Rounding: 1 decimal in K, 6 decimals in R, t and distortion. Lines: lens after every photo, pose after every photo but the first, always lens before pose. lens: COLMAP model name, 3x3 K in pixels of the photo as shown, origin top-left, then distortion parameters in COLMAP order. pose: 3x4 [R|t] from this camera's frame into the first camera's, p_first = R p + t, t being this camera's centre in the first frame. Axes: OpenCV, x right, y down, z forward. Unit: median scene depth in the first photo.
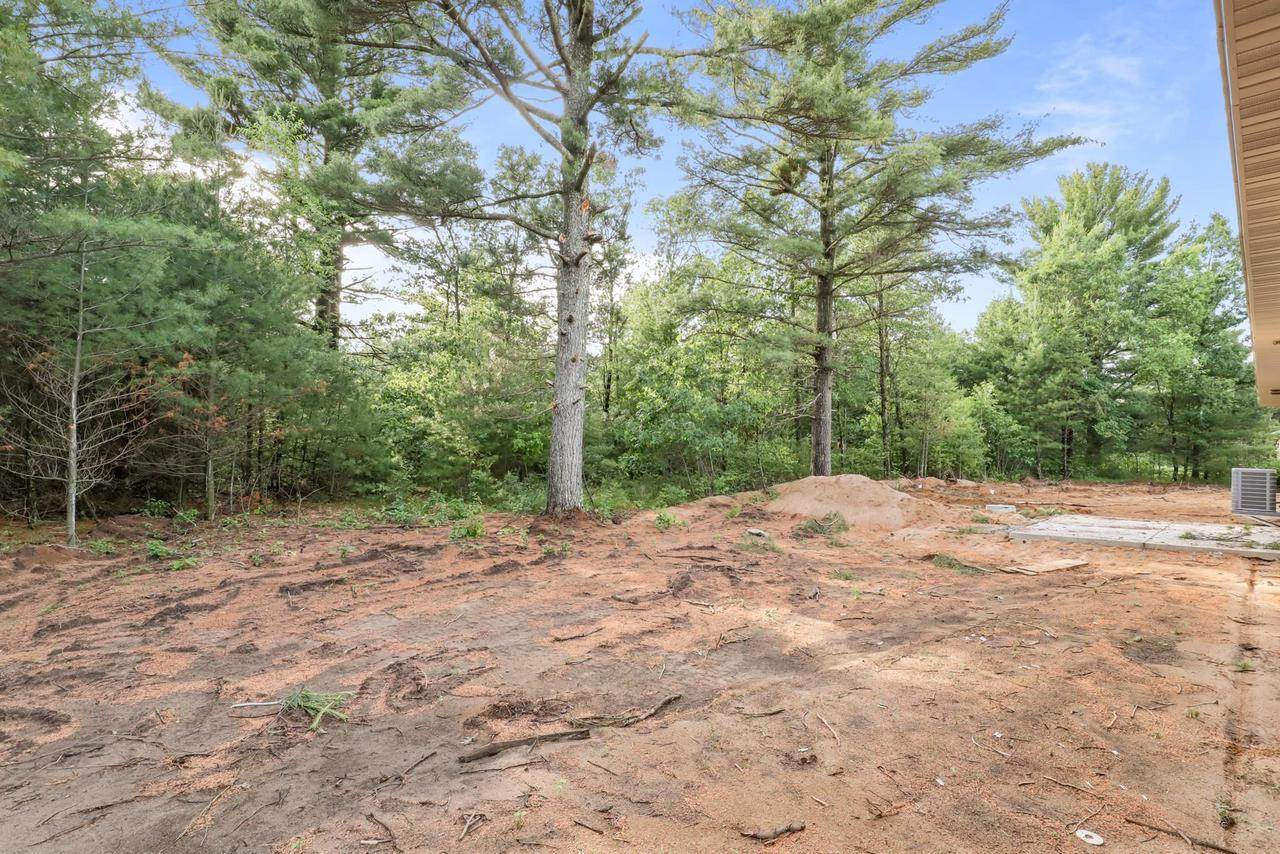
lens RADIAL K [[627.0, 0, 640.6], [0, 627.0, 429.7], [0, 0, 1]] dist [-0.007253, -0.000320]
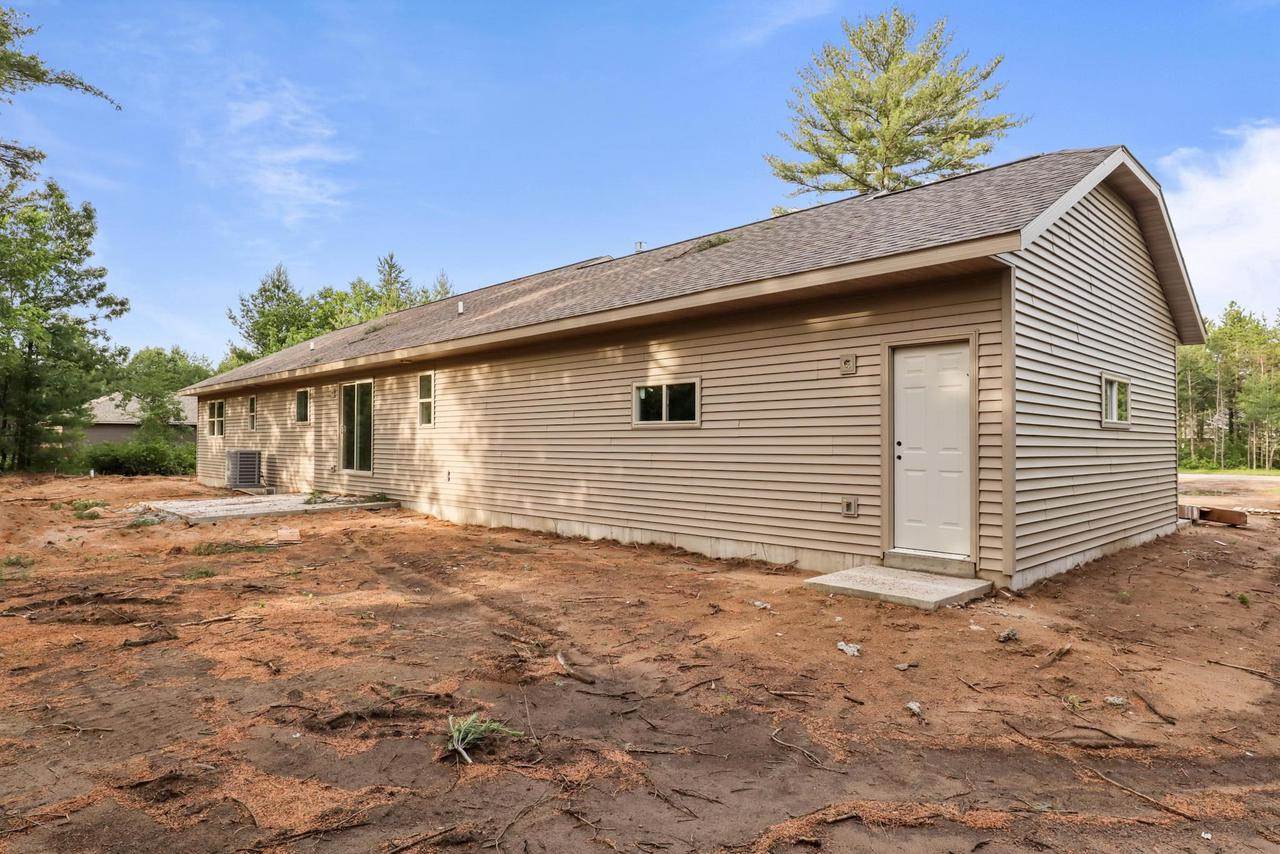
lens RADIAL K [[723.0, 0, 641.7], [0, 723.0, 428.4], [0, 0, 1]] dist [0.001478, 0.000584]
pose [[0.053986, 0.009410, 0.998497, -1.244653], [-0.029910, 0.999522, -0.007803, 0.031210], [-0.998094, -0.029444, 0.054241, 0.620854]]
